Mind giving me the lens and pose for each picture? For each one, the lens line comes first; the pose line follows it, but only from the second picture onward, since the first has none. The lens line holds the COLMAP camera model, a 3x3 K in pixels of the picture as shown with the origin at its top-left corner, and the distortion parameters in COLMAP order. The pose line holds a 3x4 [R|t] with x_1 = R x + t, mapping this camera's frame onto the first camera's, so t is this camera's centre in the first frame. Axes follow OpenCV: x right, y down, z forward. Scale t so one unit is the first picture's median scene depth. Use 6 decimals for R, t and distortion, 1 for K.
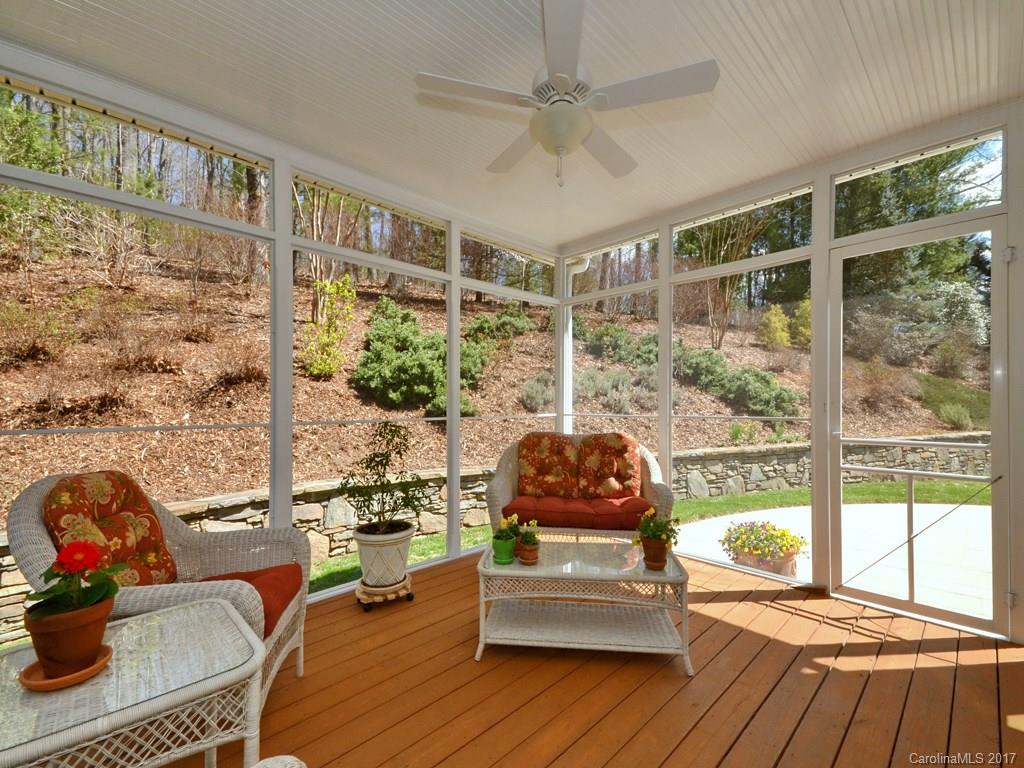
lens RADIAL K [[451.4, 0, 517.8], [0, 451.4, 406.6], [0, 0, 1]] dist [0.010440, 0.000016]
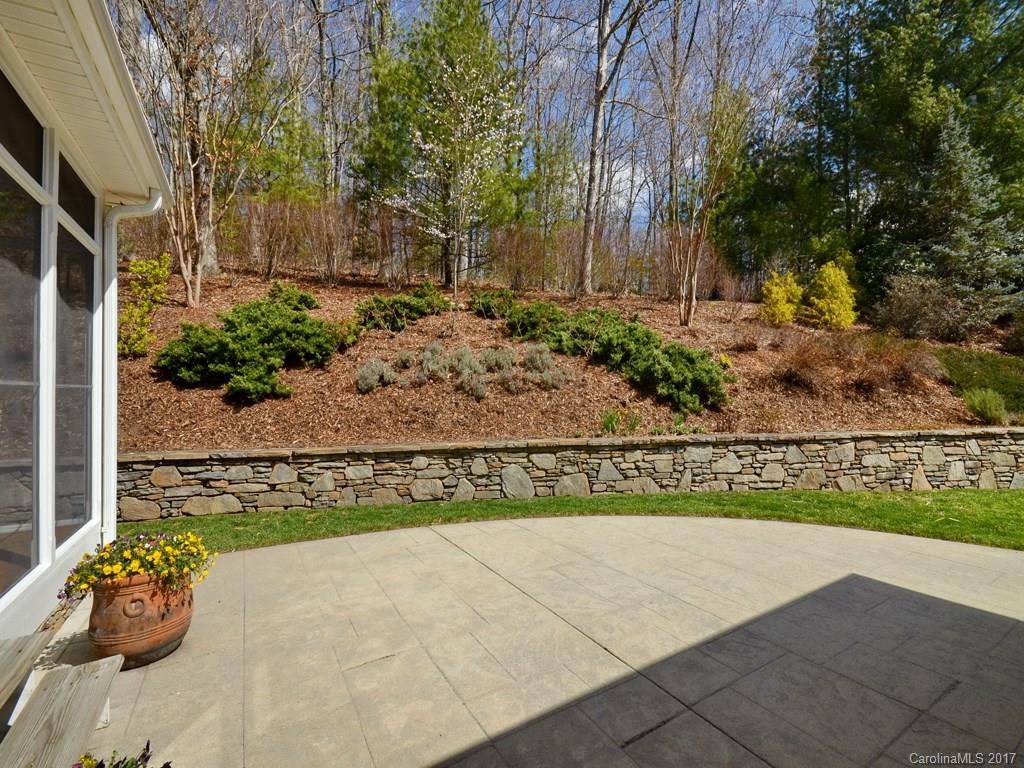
lens RADIAL K [[451.4, 0, 514.4], [0, 451.4, 383.3], [0, 0, 1]] dist [0.010440, 0.000016]
pose [[0.977554, 0.002590, -0.210669, 0.573508], [-0.007445, 0.999725, -0.022255, 0.010327], [0.210553, 0.023324, 0.977304, 0.182372]]
